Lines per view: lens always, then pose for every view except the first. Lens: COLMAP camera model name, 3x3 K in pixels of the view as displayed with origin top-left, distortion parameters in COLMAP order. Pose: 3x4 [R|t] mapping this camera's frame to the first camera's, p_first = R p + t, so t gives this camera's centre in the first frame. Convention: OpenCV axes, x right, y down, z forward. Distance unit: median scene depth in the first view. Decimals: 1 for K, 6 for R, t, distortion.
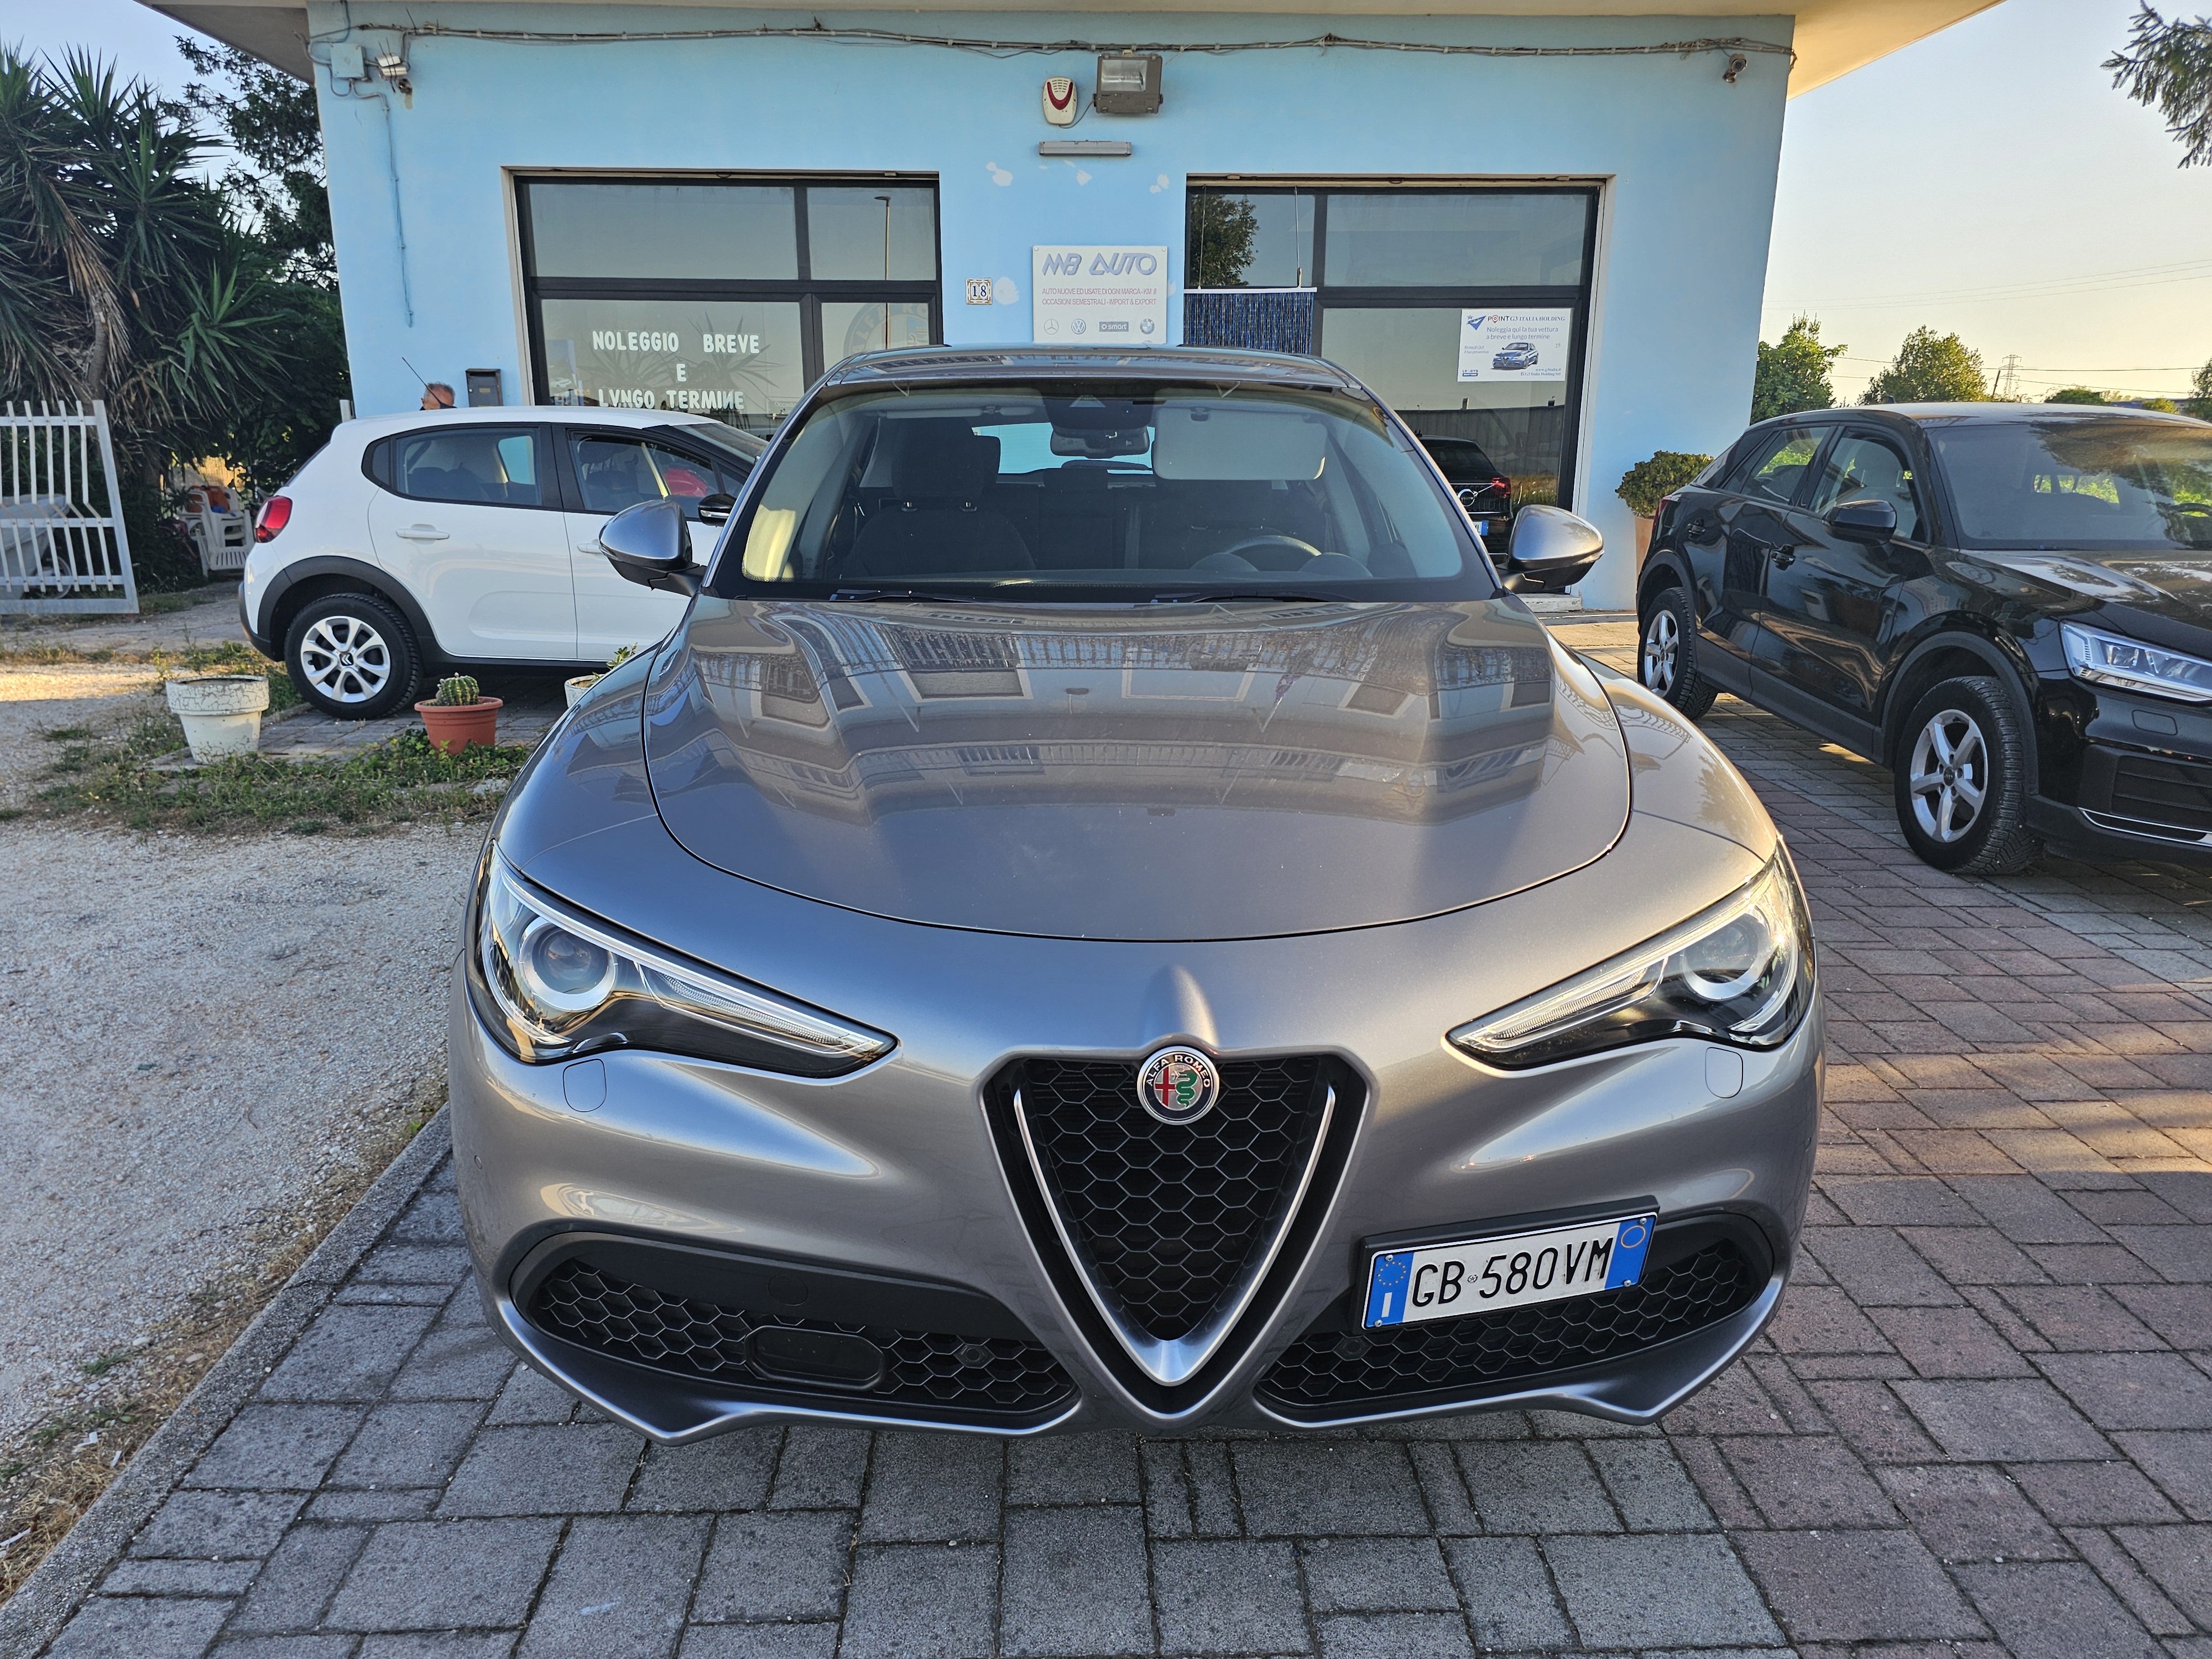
lens RADIAL K [[1459.1, 0, 1074.3], [0, 1459.1, 864.6], [0, 0, 1]] dist [0.016295, -0.009321]
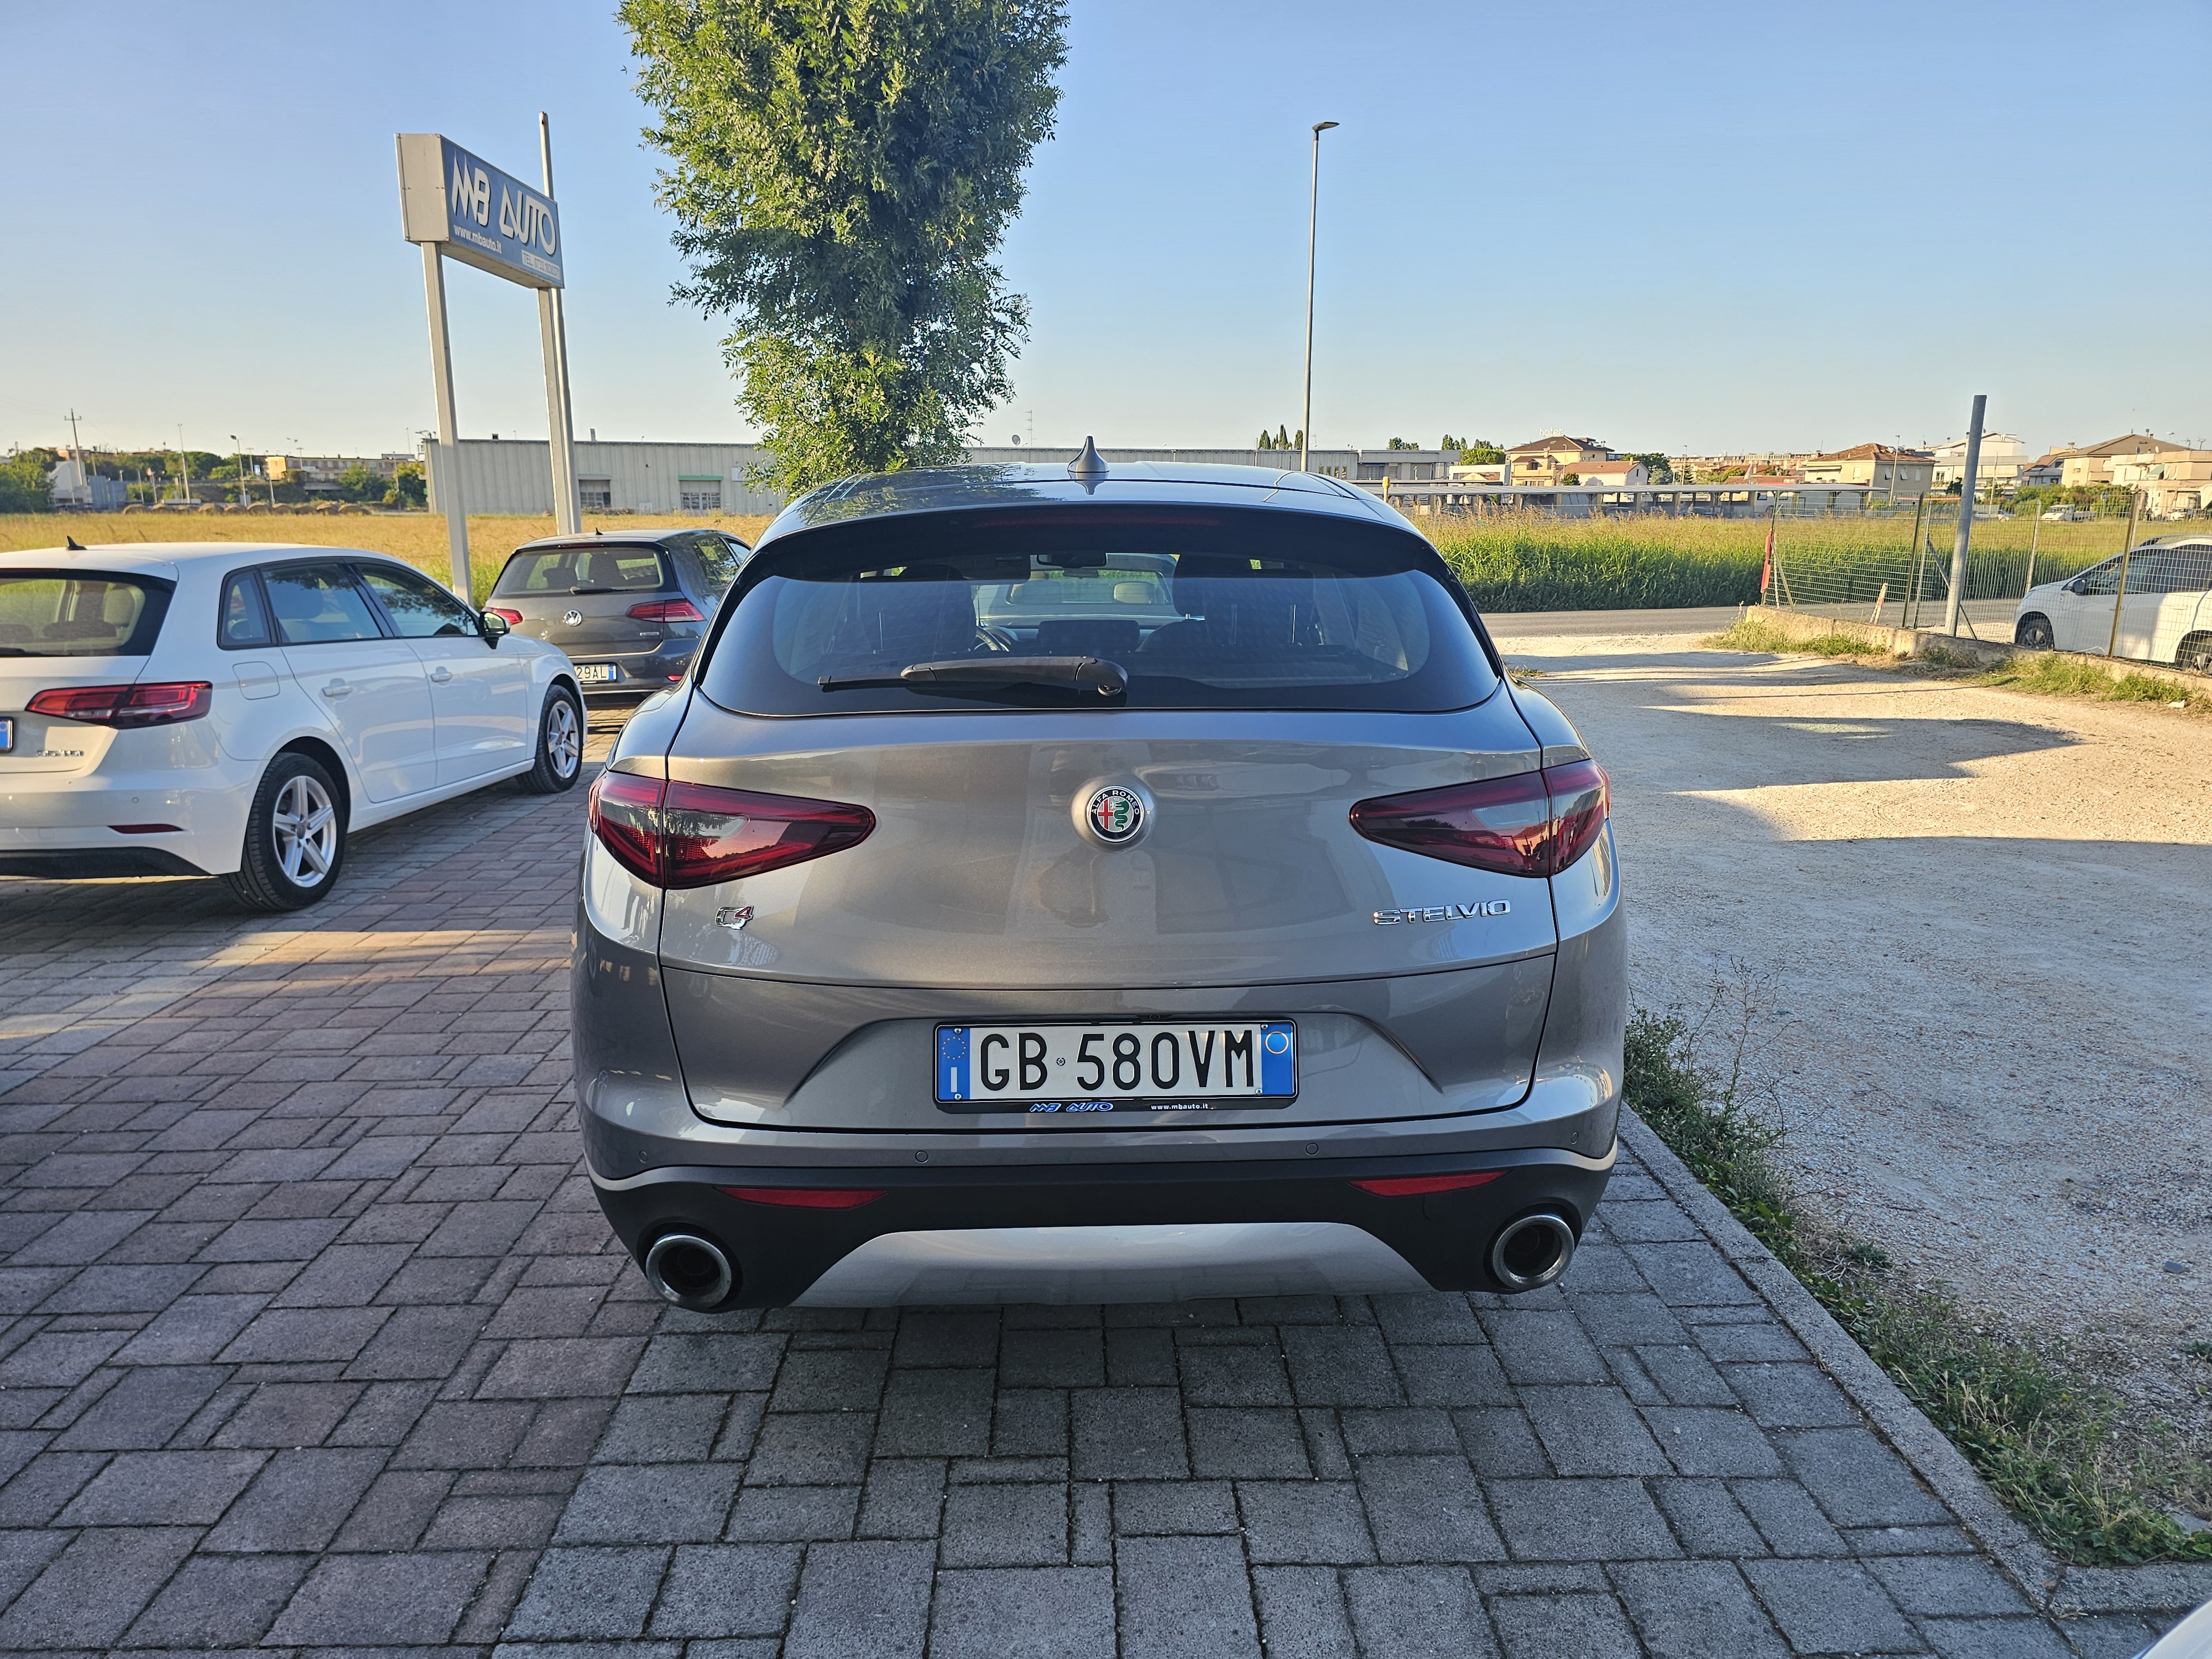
lens RADIAL K [[1477.8, 0, 1094.1], [0, 1477.8, 835.8], [0, 0, 1]] dist [0.054968, -0.051012]
pose [[-0.999901, -0.000404, 0.014093, -0.007668], [0.006381, 0.878413, 0.477859, -0.224379], [-0.012573, 0.477902, -0.878323, 0.728704]]
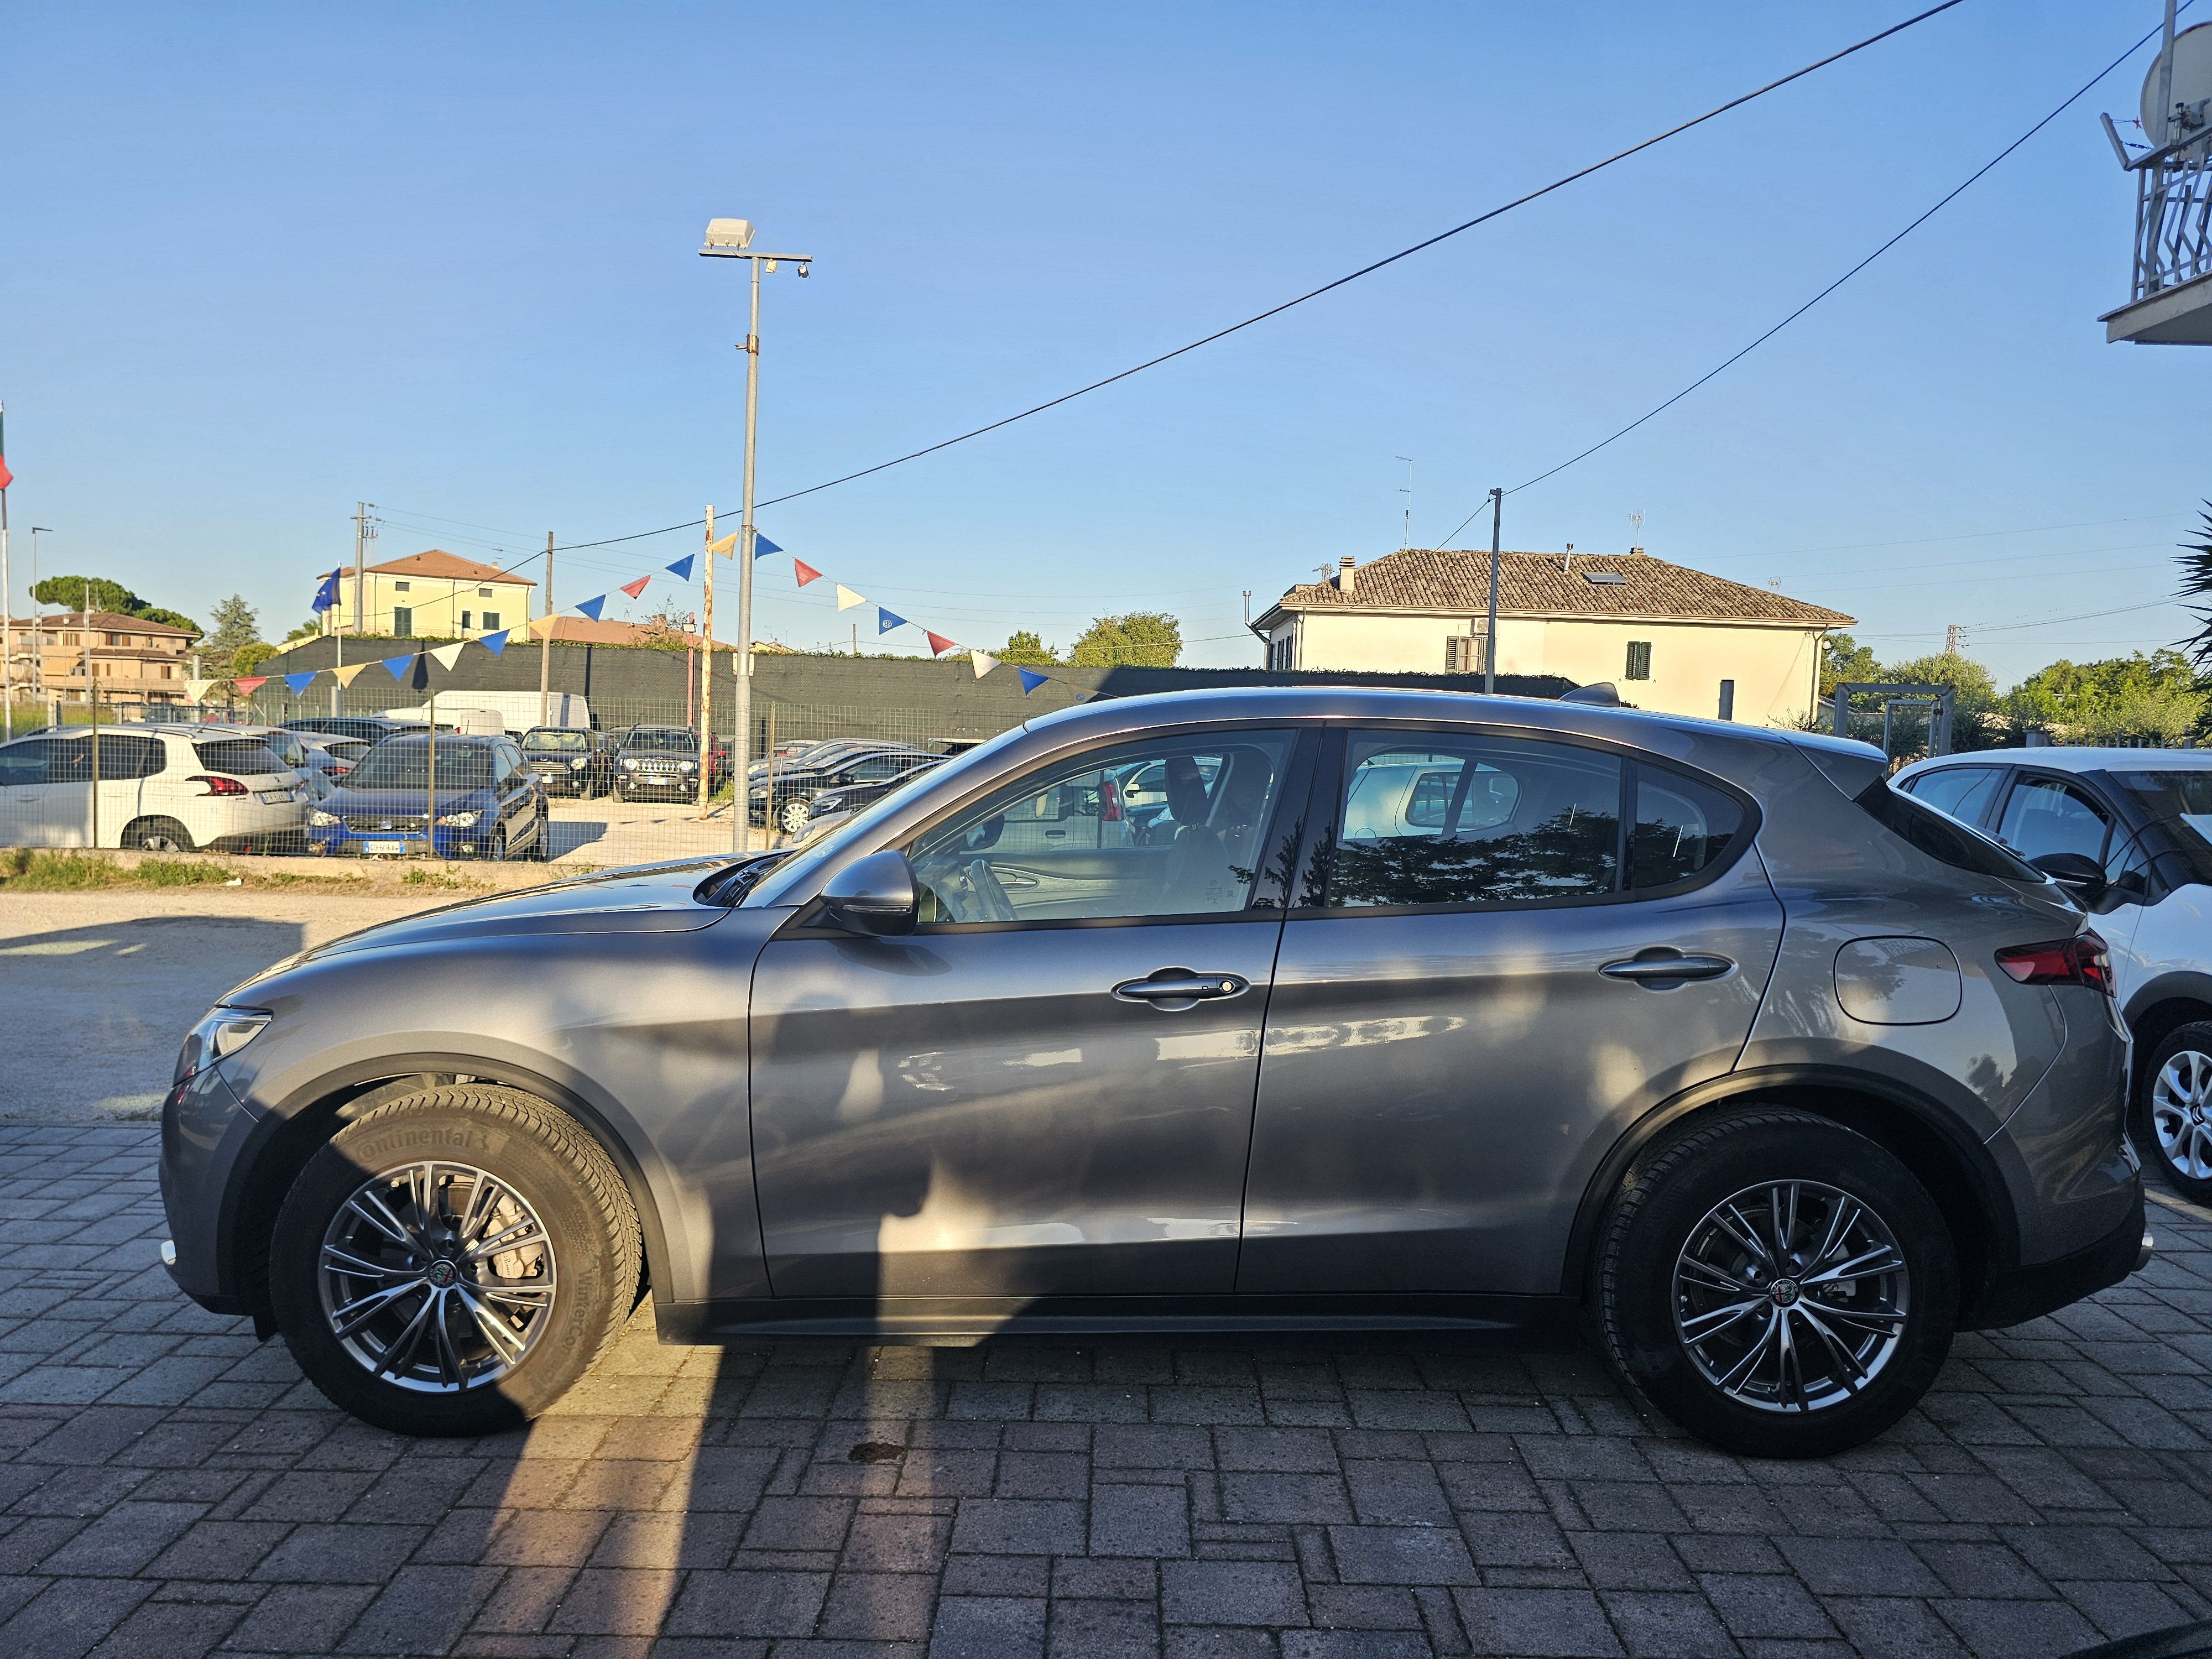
lens RADIAL K [[1479.8, 0, 1099.9], [0, 1479.8, 821.7], [0, 0, 1]] dist [0.051540, -0.050287]
pose [[-0.049793, 0.064147, -0.996697, 0.381702], [-0.303302, 0.949836, 0.076284, -0.113098], [0.951593, 0.306099, -0.027839, 0.341857]]
